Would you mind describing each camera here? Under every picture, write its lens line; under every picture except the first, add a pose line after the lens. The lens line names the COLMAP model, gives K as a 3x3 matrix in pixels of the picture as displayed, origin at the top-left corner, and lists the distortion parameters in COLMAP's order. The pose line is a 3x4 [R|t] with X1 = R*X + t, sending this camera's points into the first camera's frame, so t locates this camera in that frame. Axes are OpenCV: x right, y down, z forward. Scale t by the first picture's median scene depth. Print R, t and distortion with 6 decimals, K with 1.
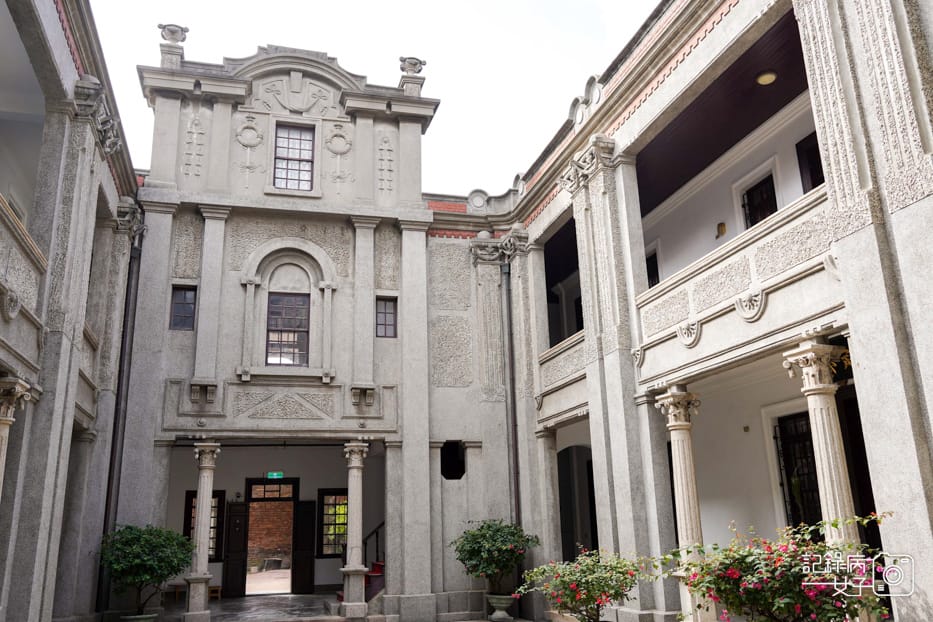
lens RADIAL K [[778.6, 0, 468.1], [0, 778.6, 307.4], [0, 0, 1]] dist [-0.010701, 0.012355]
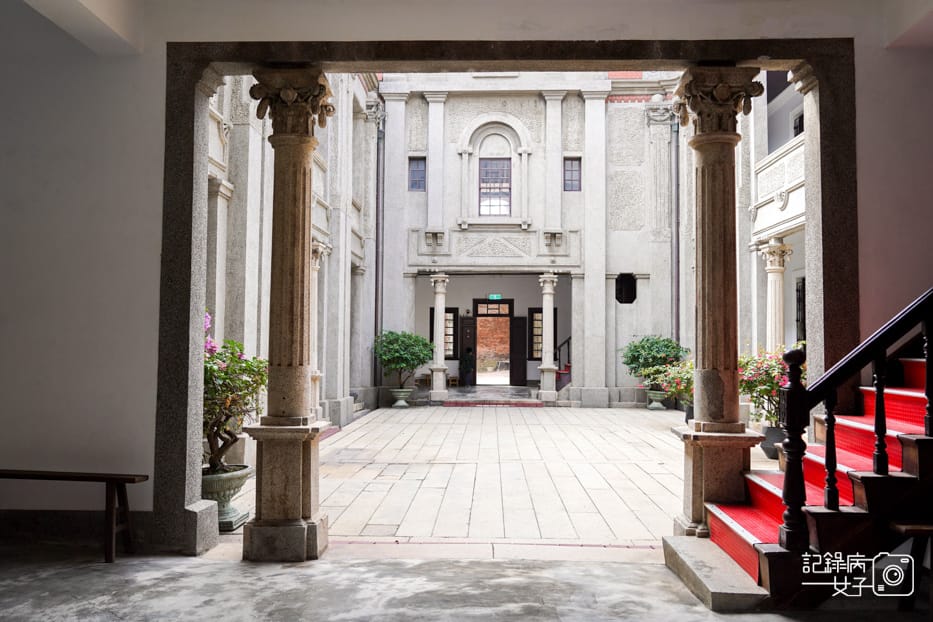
lens RADIAL K [[778.6, 0, 466.7], [0, 778.6, 311.7], [0, 0, 1]] dist [-0.010701, 0.012355]
pose [[0.952185, 0.022243, -0.304711, 0.124594], [0.050623, 0.972074, 0.229148, -0.071313], [0.301299, -0.233617, 0.924469, -0.258706]]
